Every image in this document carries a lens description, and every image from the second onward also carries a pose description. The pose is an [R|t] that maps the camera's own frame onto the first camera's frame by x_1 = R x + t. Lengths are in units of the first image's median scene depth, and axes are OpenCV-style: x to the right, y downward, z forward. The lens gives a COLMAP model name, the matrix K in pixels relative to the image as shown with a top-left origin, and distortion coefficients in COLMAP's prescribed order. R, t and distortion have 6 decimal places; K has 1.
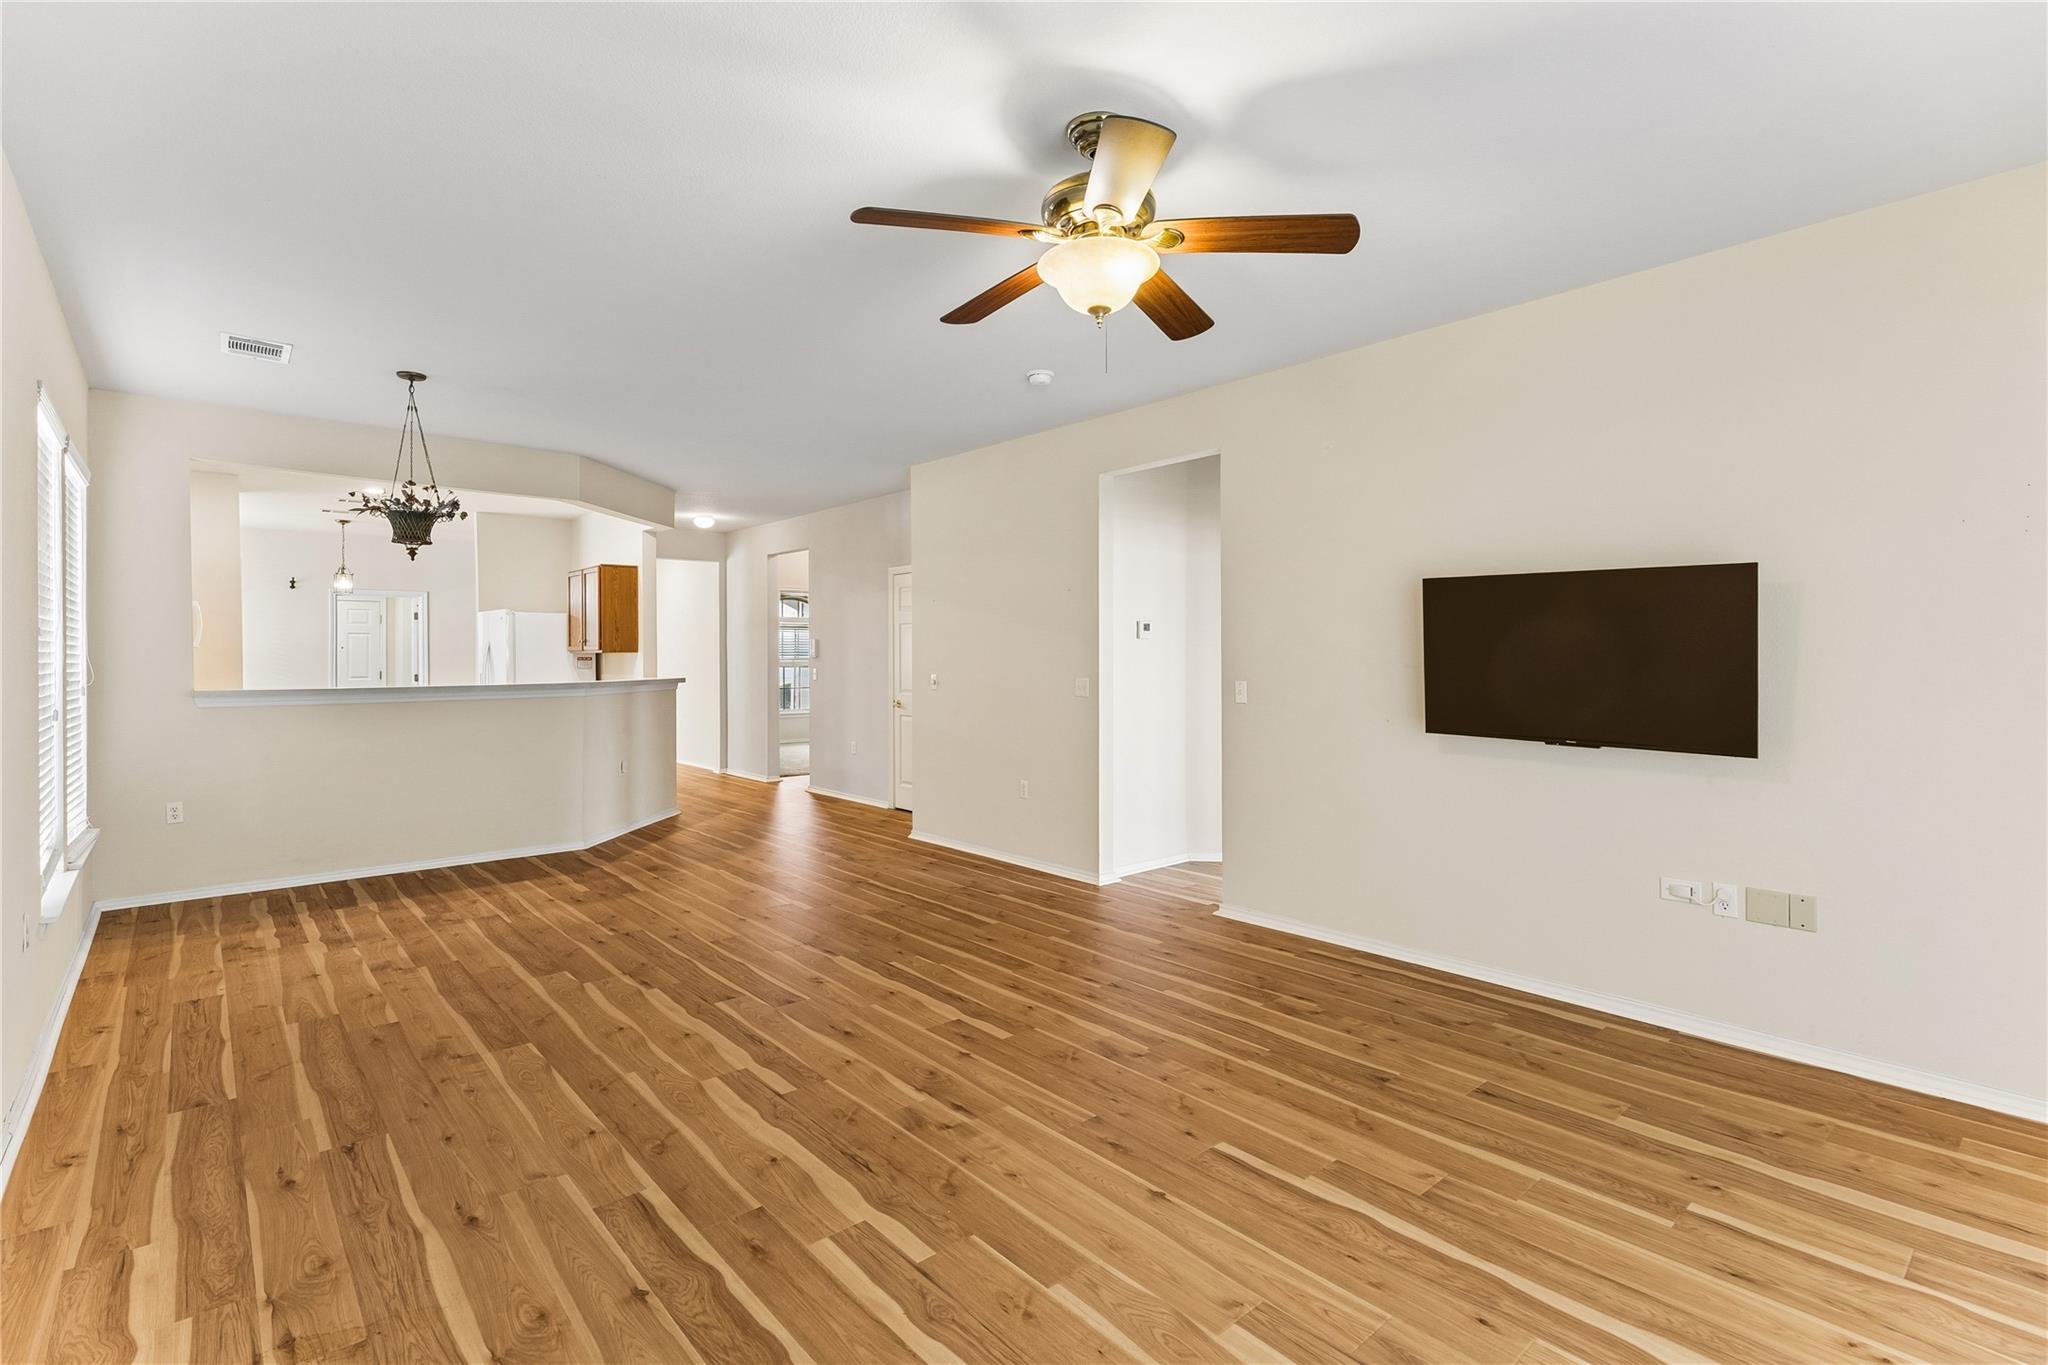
lens RADIAL K [[946.0, 0, 1025.4], [0, 946.0, 664.9], [0, 0, 1]] dist [0.005503, 0.000485]
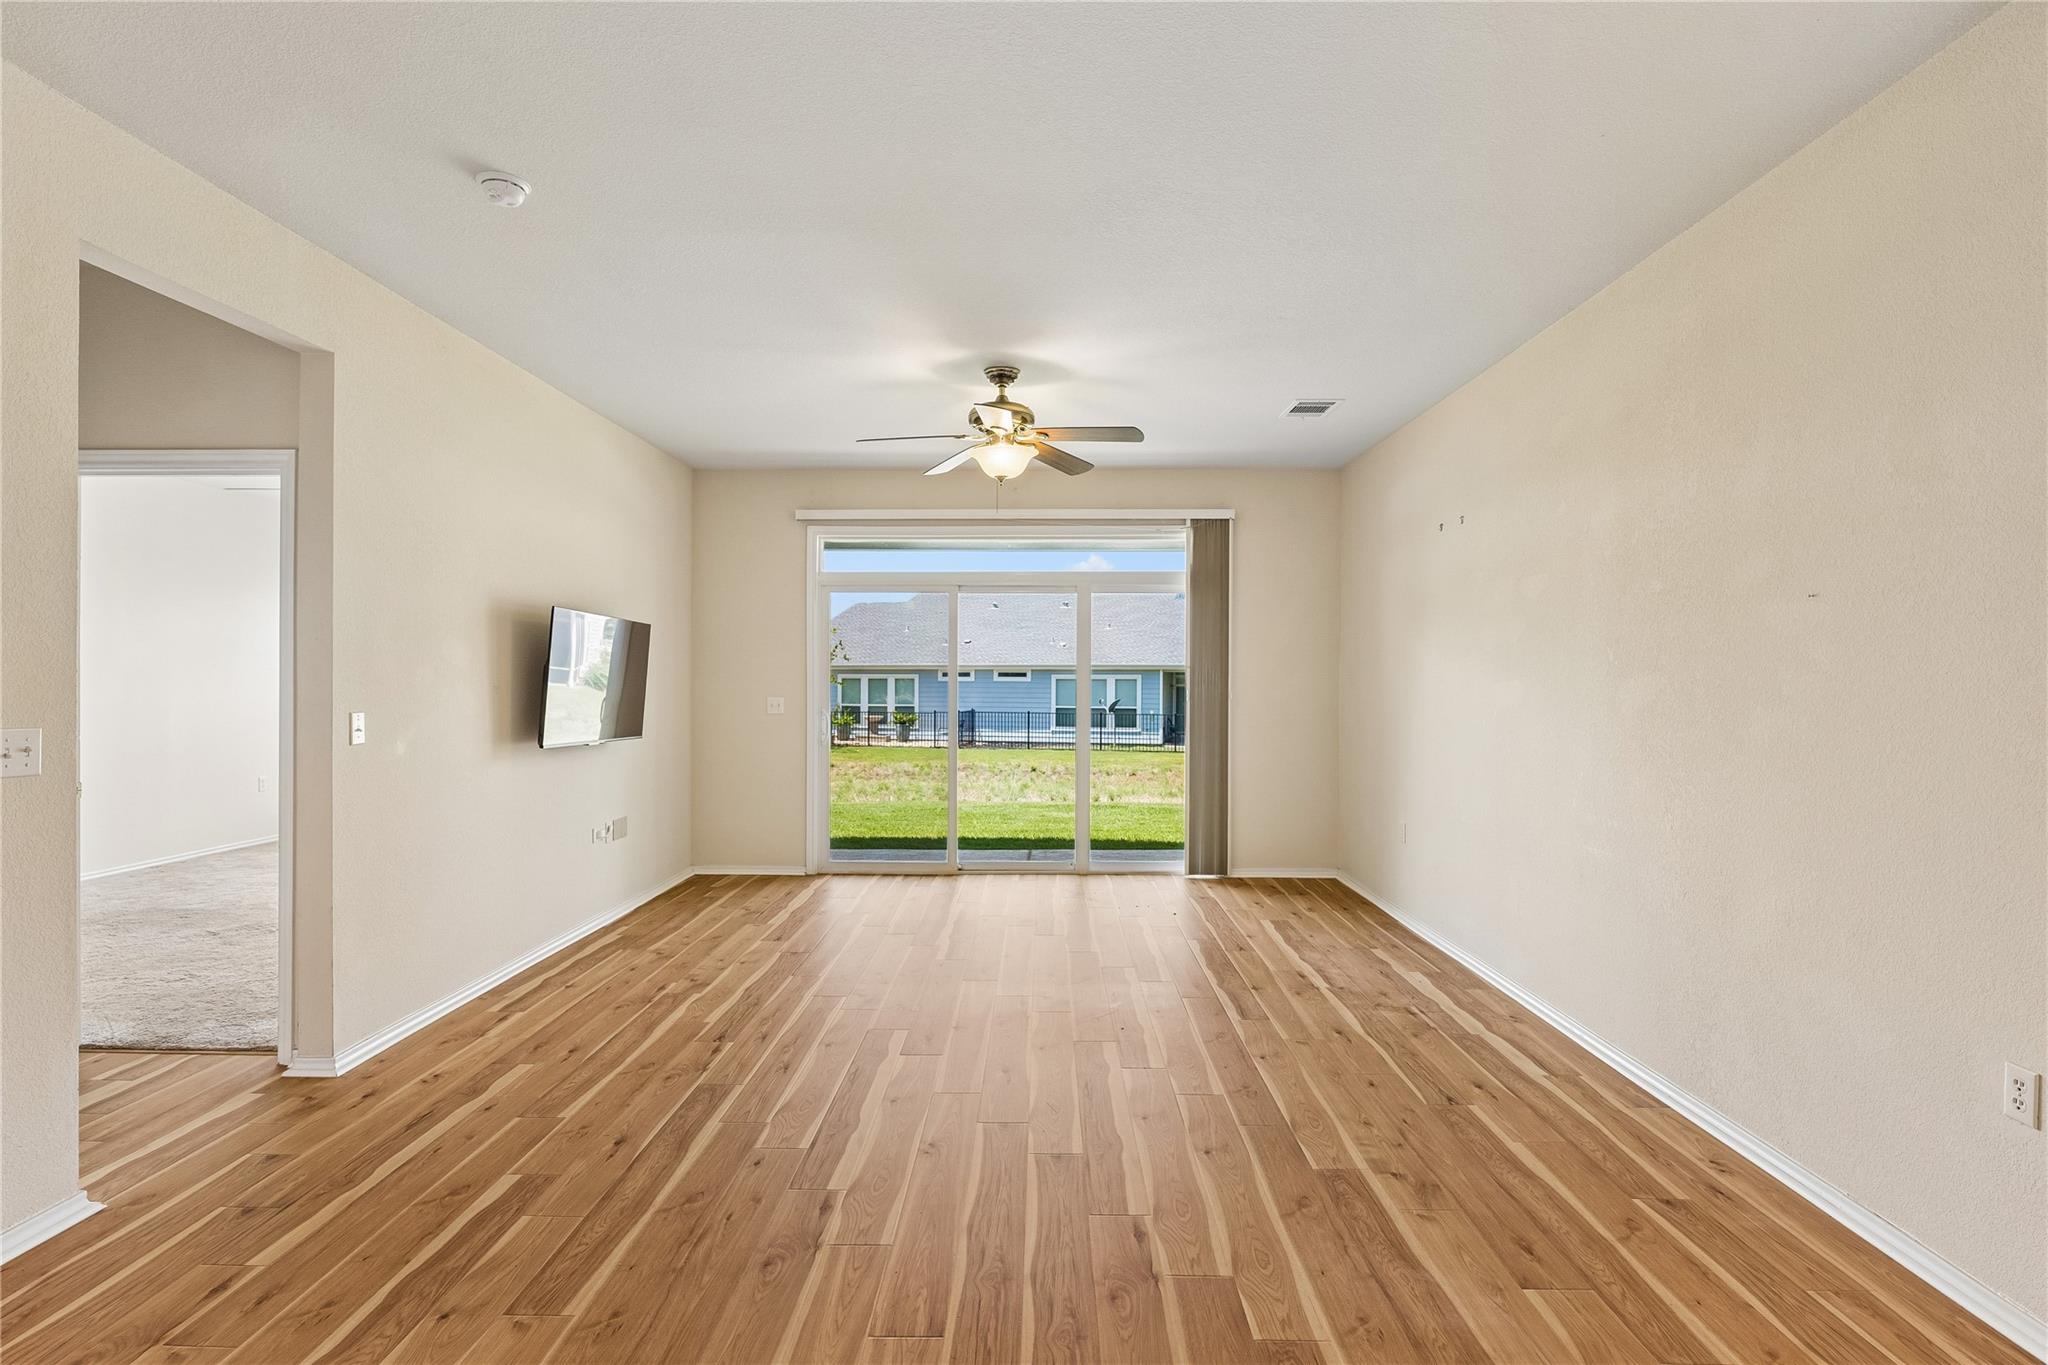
lens RADIAL K [[1002.5, 0, 1024.0], [0, 1002.5, 682.5], [0, 0, 1]] dist [-0.010279, 0.000305]
pose [[-0.740406, -0.002125, 0.672156, -0.925742], [0.002937, 0.999975, 0.006397, -0.010803], [-0.672153, 0.006711, -0.740382, 1.822682]]
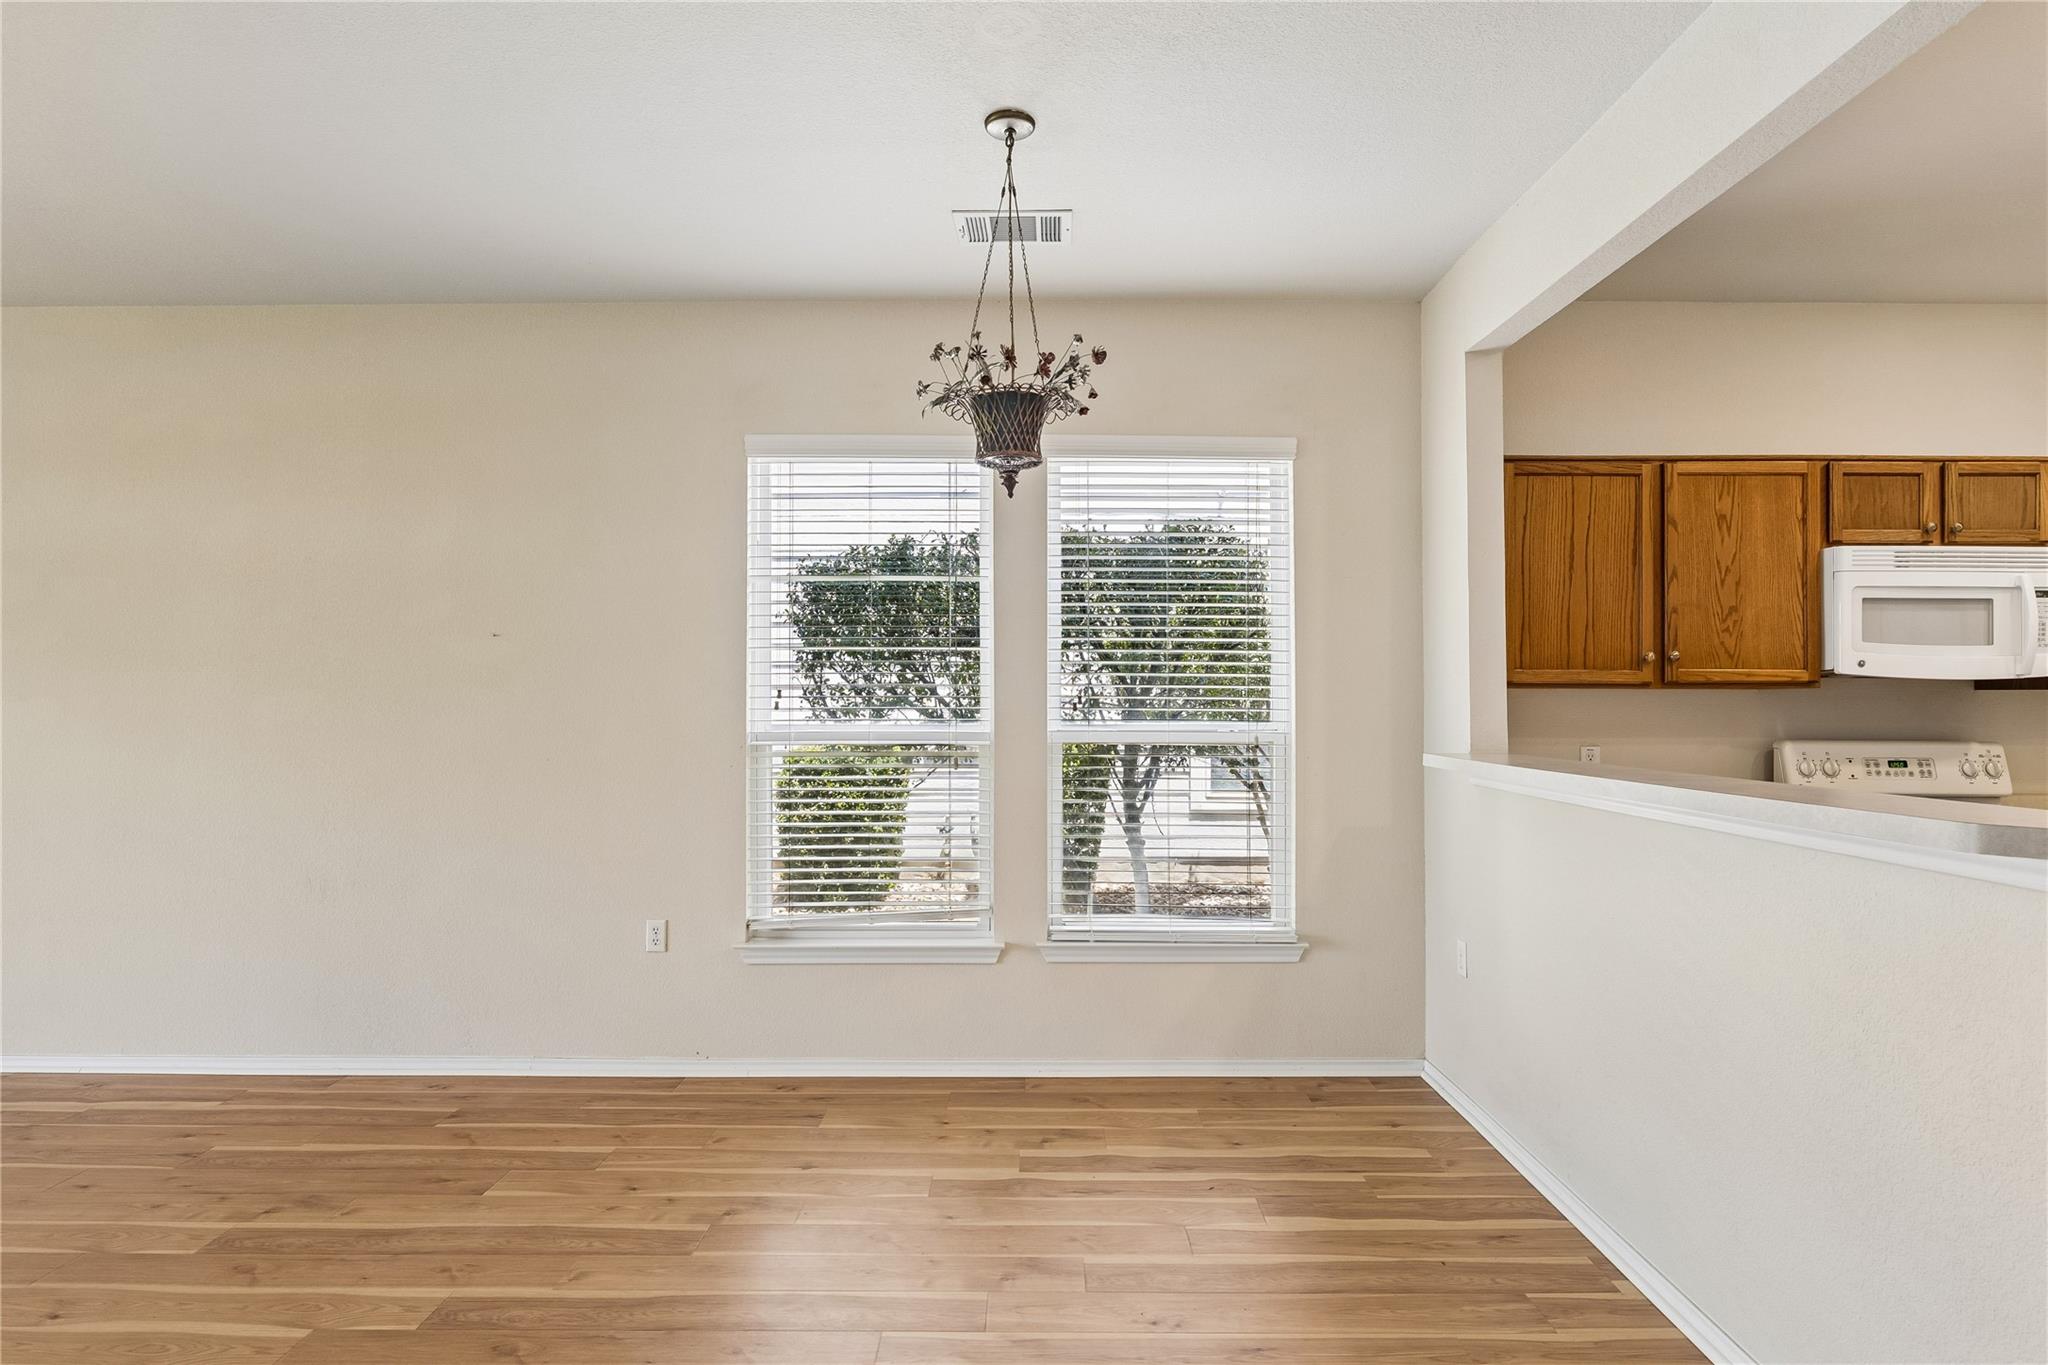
lens RADIAL K [[1076.2, 0, 1040.2], [0, 1076.2, 704.5], [0, 0, 1]] dist [0.006554, -0.007666]
pose [[-0.659479, 0.003911, -0.751713, -0.349930], [-0.005878, 0.999929, 0.010359, -0.015823], [0.751700, 0.011250, -0.659410, 2.039348]]
